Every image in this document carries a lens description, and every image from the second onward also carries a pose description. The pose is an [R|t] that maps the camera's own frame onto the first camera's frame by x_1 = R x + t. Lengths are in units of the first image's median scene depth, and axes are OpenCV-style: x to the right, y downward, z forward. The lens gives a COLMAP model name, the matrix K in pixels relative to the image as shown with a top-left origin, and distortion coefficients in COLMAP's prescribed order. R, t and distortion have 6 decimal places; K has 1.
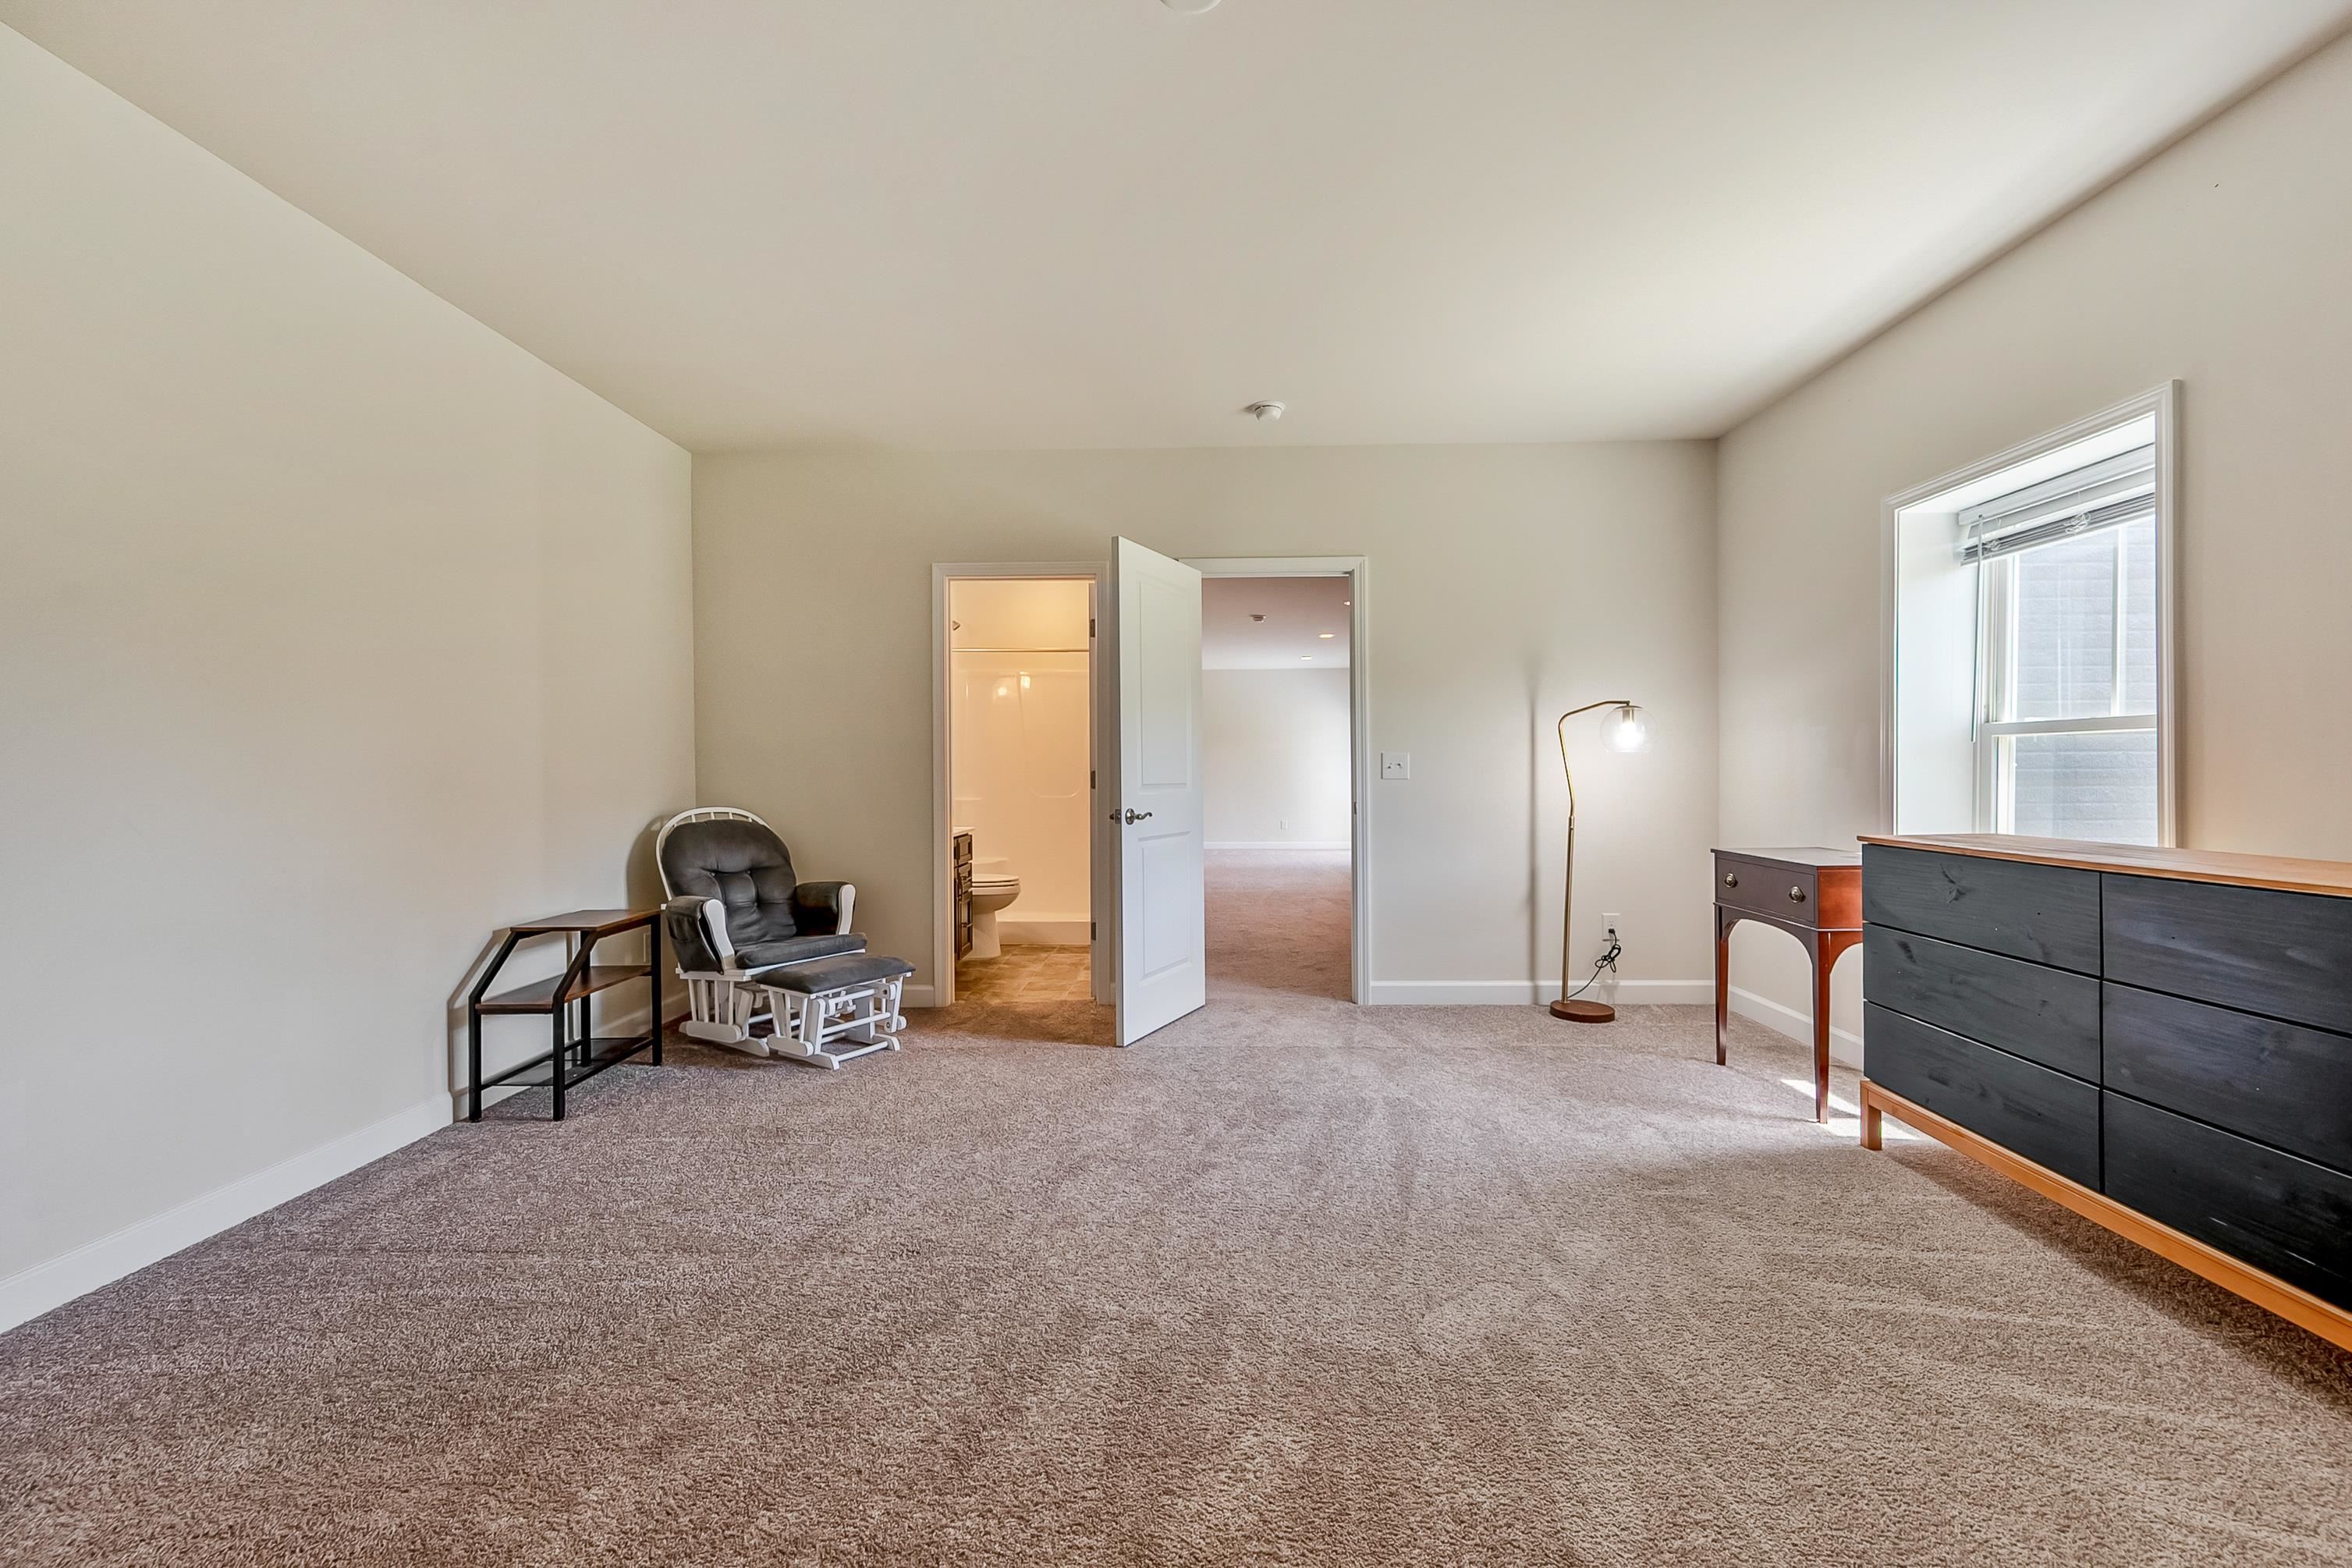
lens RADIAL K [[942.4, 0, 1177.8], [0, 942.4, 776.7], [0, 0, 1]] dist [0.000900, 0.000131]
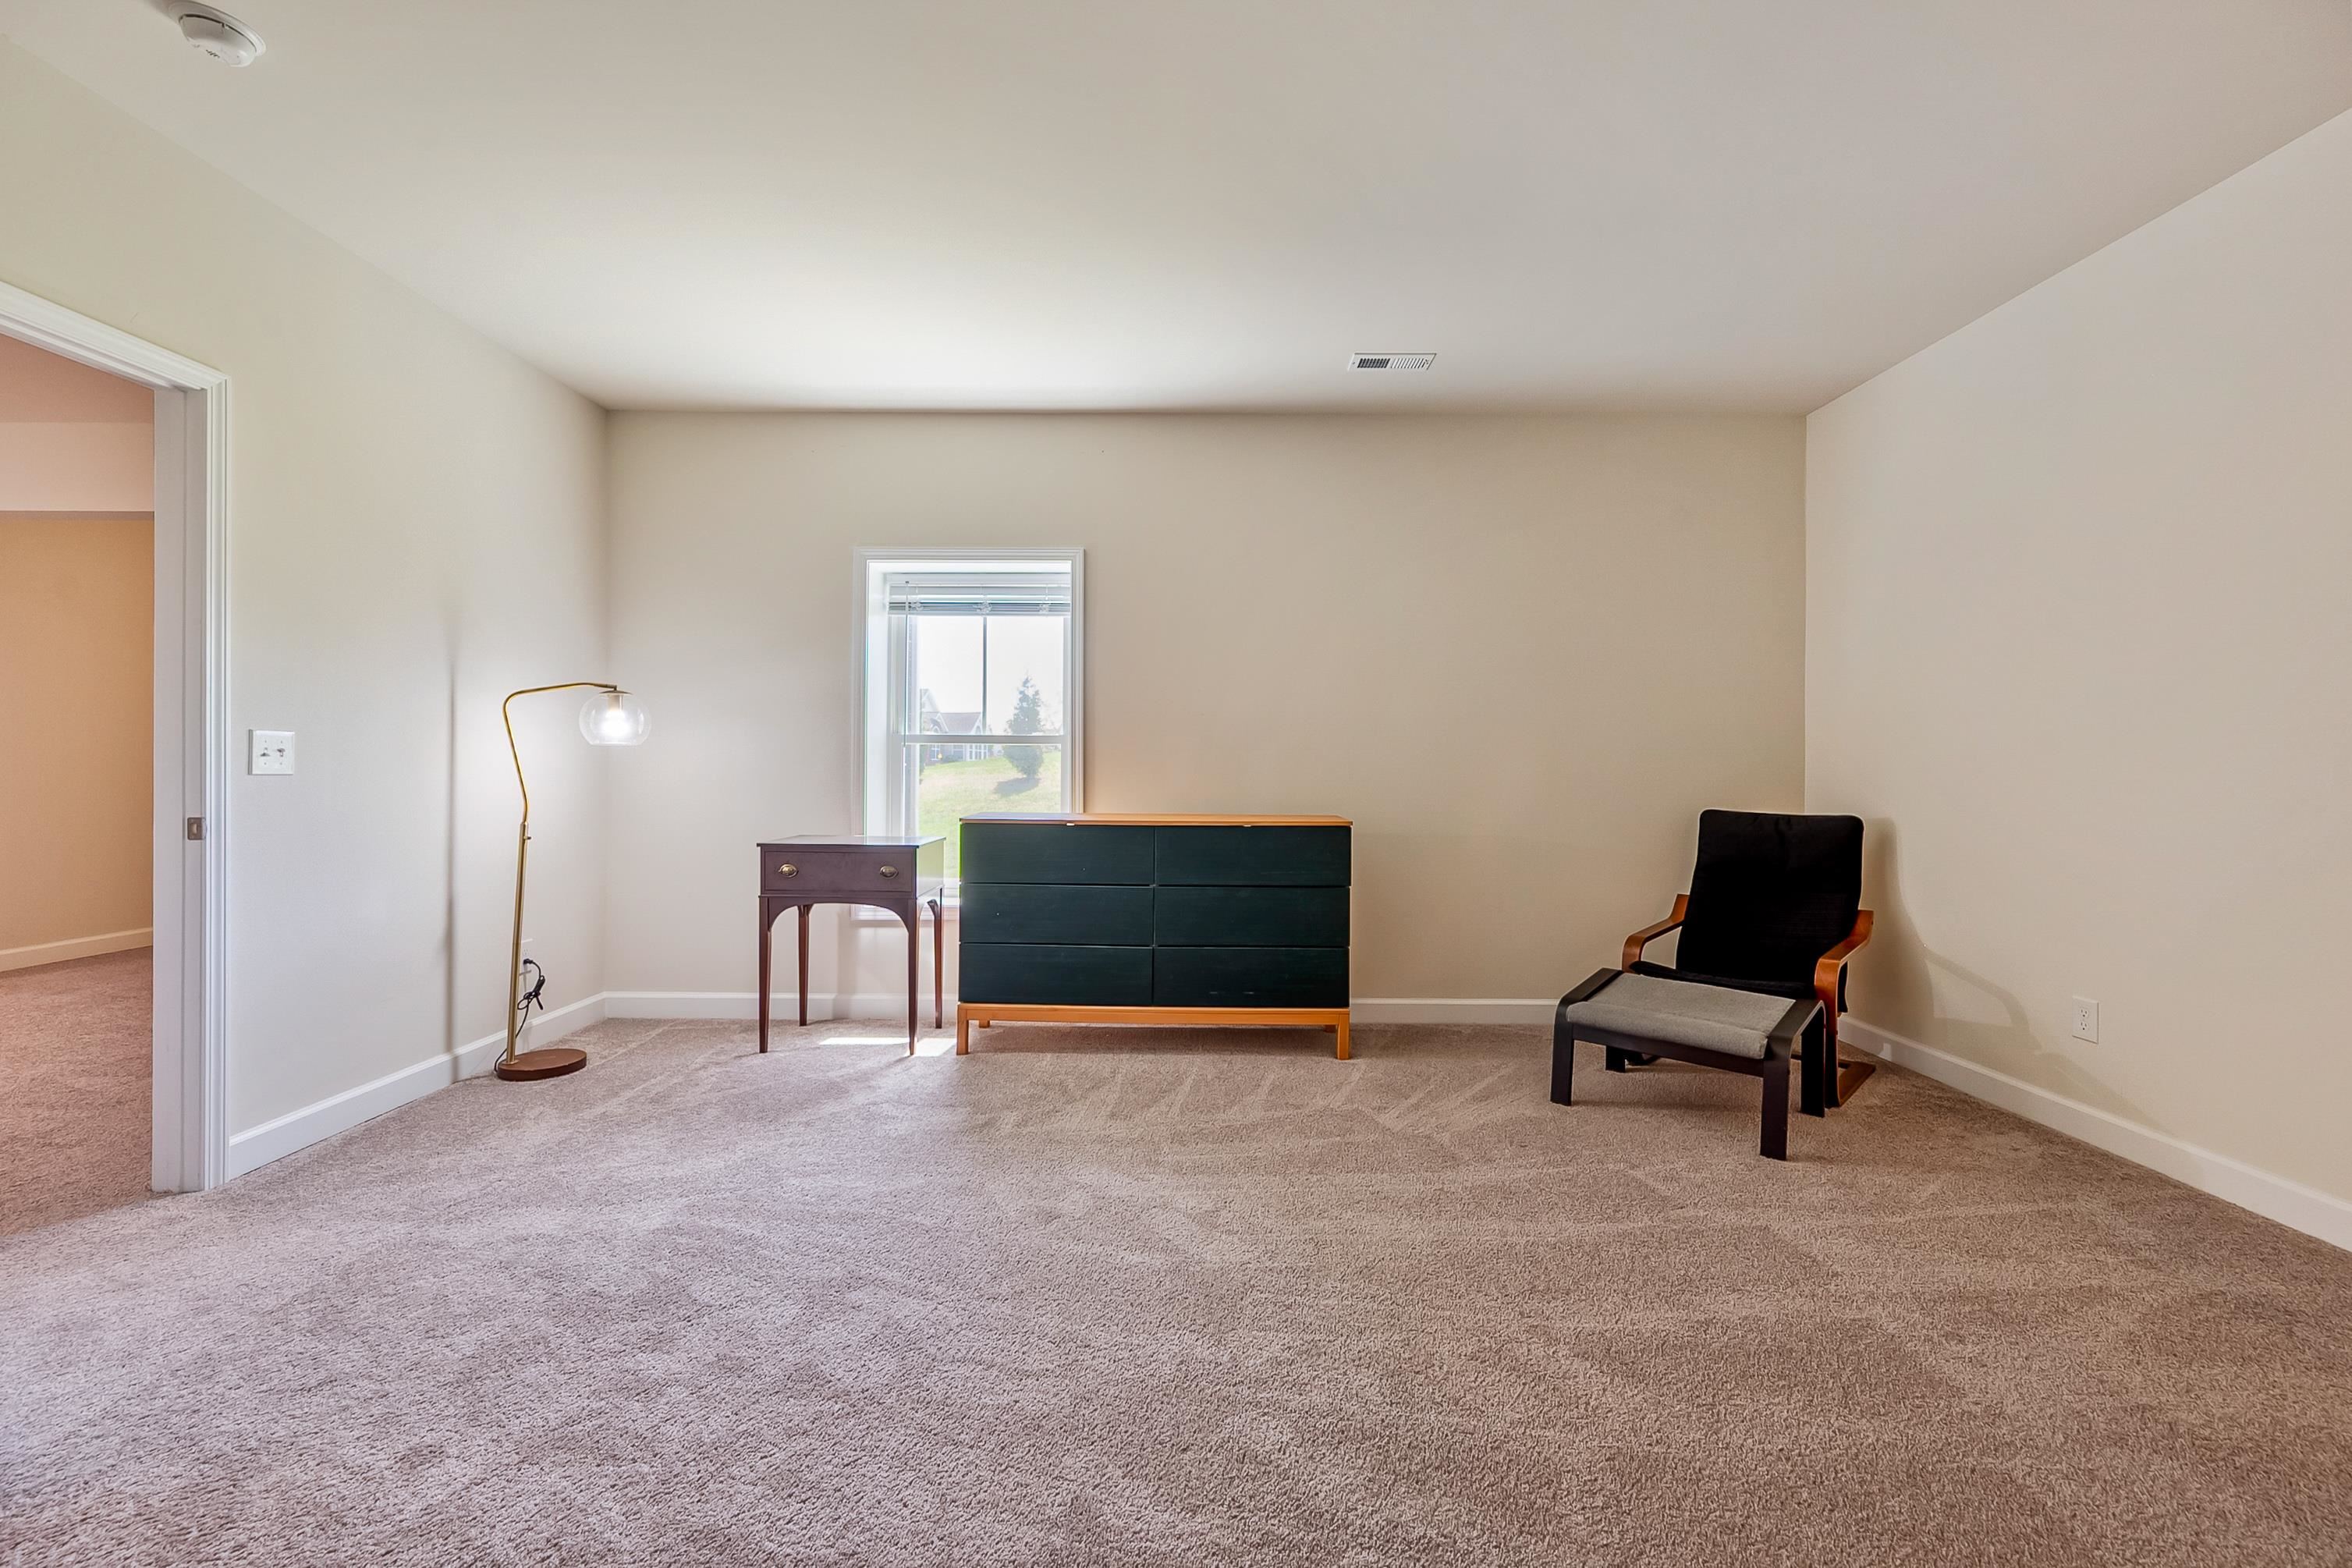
lens RADIAL K [[942.4, 0, 1177.8], [0, 942.4, 776.7], [0, 0, 1]] dist [0.000900, 0.000131]
pose [[-0.015786, -0.002714, 0.999872, -0.499838], [0.001559, 0.999995, 0.002739, 0.002608], [-0.999874, 0.001602, -0.015782, 0.611499]]
